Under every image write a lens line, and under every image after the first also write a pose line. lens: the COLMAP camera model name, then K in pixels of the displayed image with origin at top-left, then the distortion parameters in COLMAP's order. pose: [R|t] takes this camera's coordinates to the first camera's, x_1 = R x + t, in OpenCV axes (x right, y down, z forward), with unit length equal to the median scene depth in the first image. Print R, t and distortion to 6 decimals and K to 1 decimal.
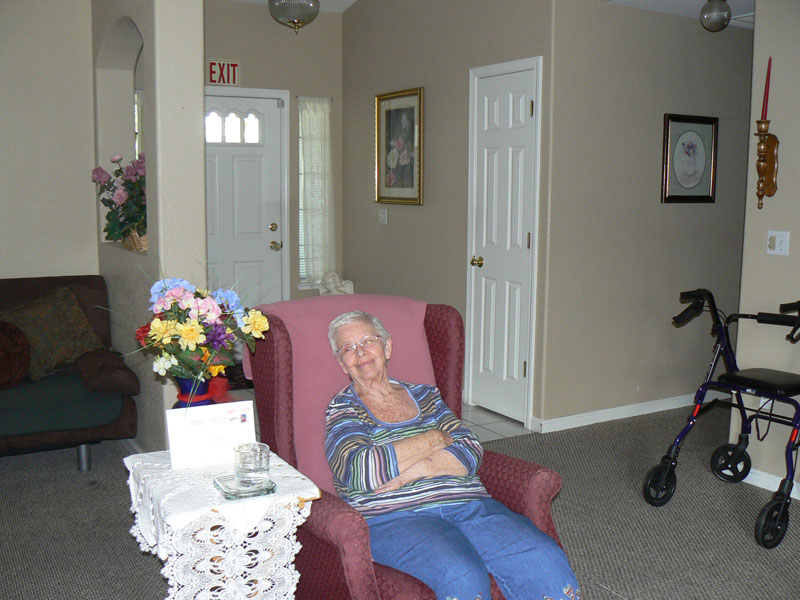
lens RADIAL K [[867.2, 0, 400.0], [0, 867.2, 300.0], [0, 0, 1]] dist [-0.144071, 0.001756]
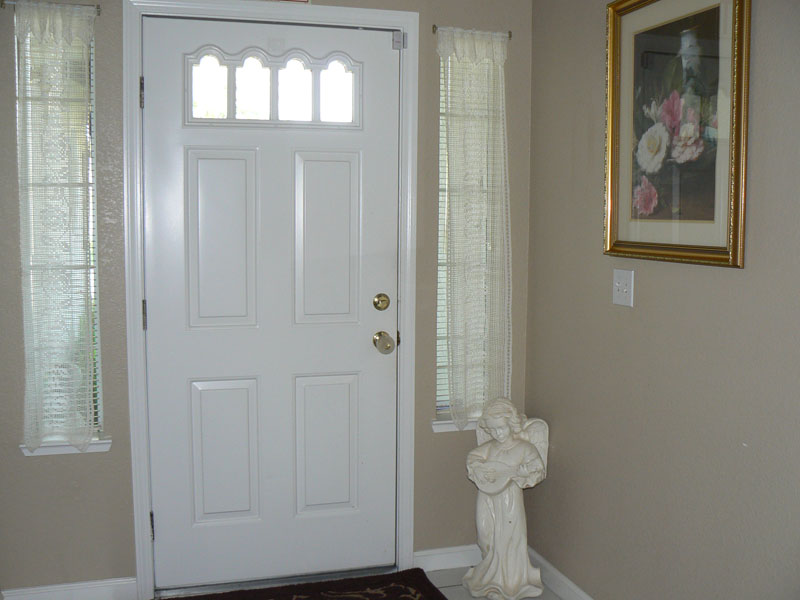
lens RADIAL K [[867.2, 0, 400.0], [0, 867.2, 300.0], [0, 0, 1]] dist [-0.144071, 0.001756]
pose [[0.975124, 0.021672, -0.220600, -0.032642], [-0.030767, 0.998809, -0.037874, -0.069476], [0.219516, 0.043719, 0.974629, 0.554643]]
